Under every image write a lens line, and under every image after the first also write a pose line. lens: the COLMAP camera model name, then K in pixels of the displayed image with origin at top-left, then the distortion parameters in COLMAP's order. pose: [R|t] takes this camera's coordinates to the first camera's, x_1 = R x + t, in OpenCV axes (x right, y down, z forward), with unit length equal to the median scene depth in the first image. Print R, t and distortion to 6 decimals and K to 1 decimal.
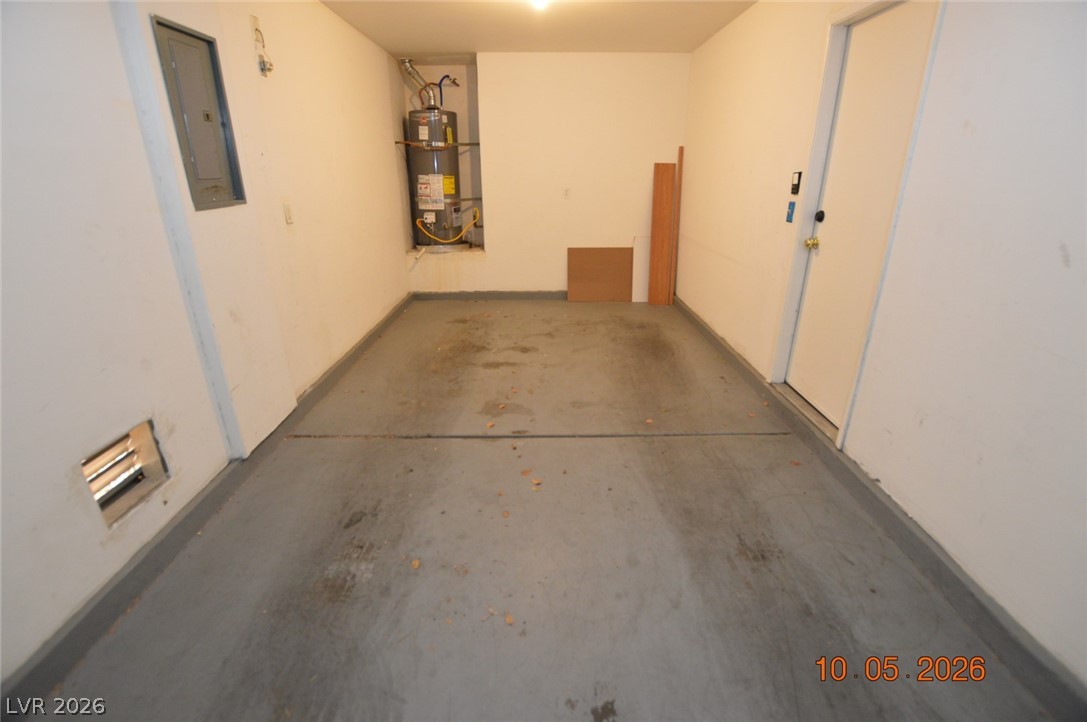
lens RADIAL K [[497.8, 0, 546.0], [0, 497.8, 358.8], [0, 0, 1]] dist [-0.016269, -0.000237]
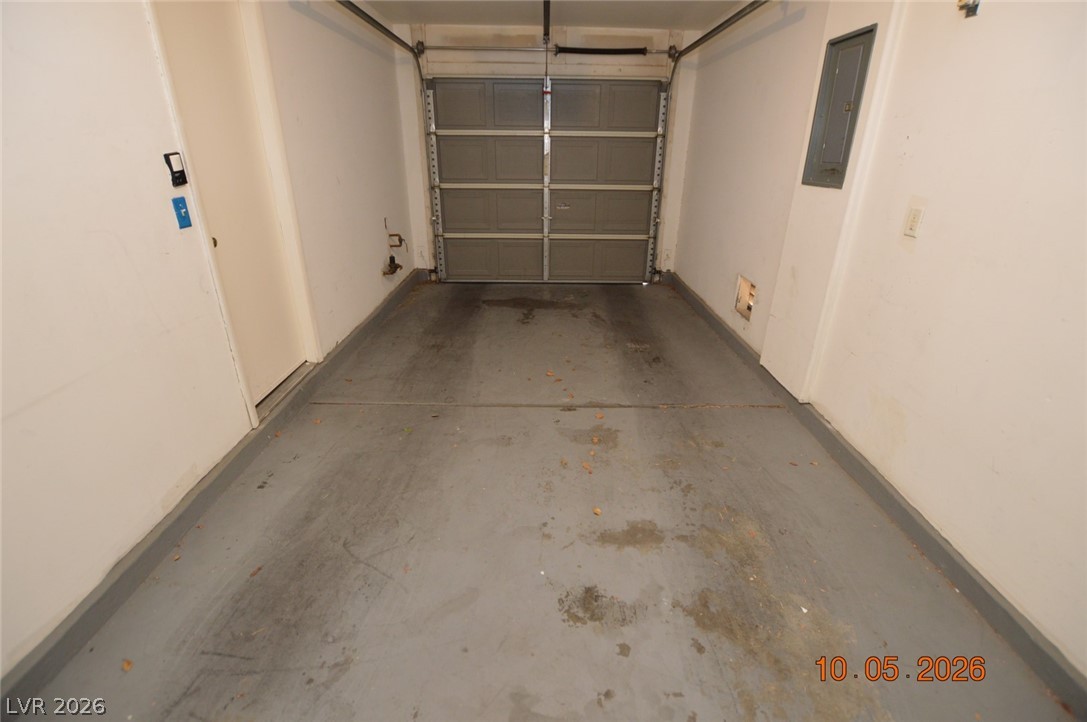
lens RADIAL K [[513.1, 0, 546.7], [0, 513.1, 361.4], [0, 0, 1]] dist [-0.000697, -0.000374]
pose [[-0.999924, -0.011263, -0.005089, -0.000647], [-0.011635, 0.718979, 0.694935, -0.639562], [-0.004168, 0.694941, -0.719055, 1.633966]]
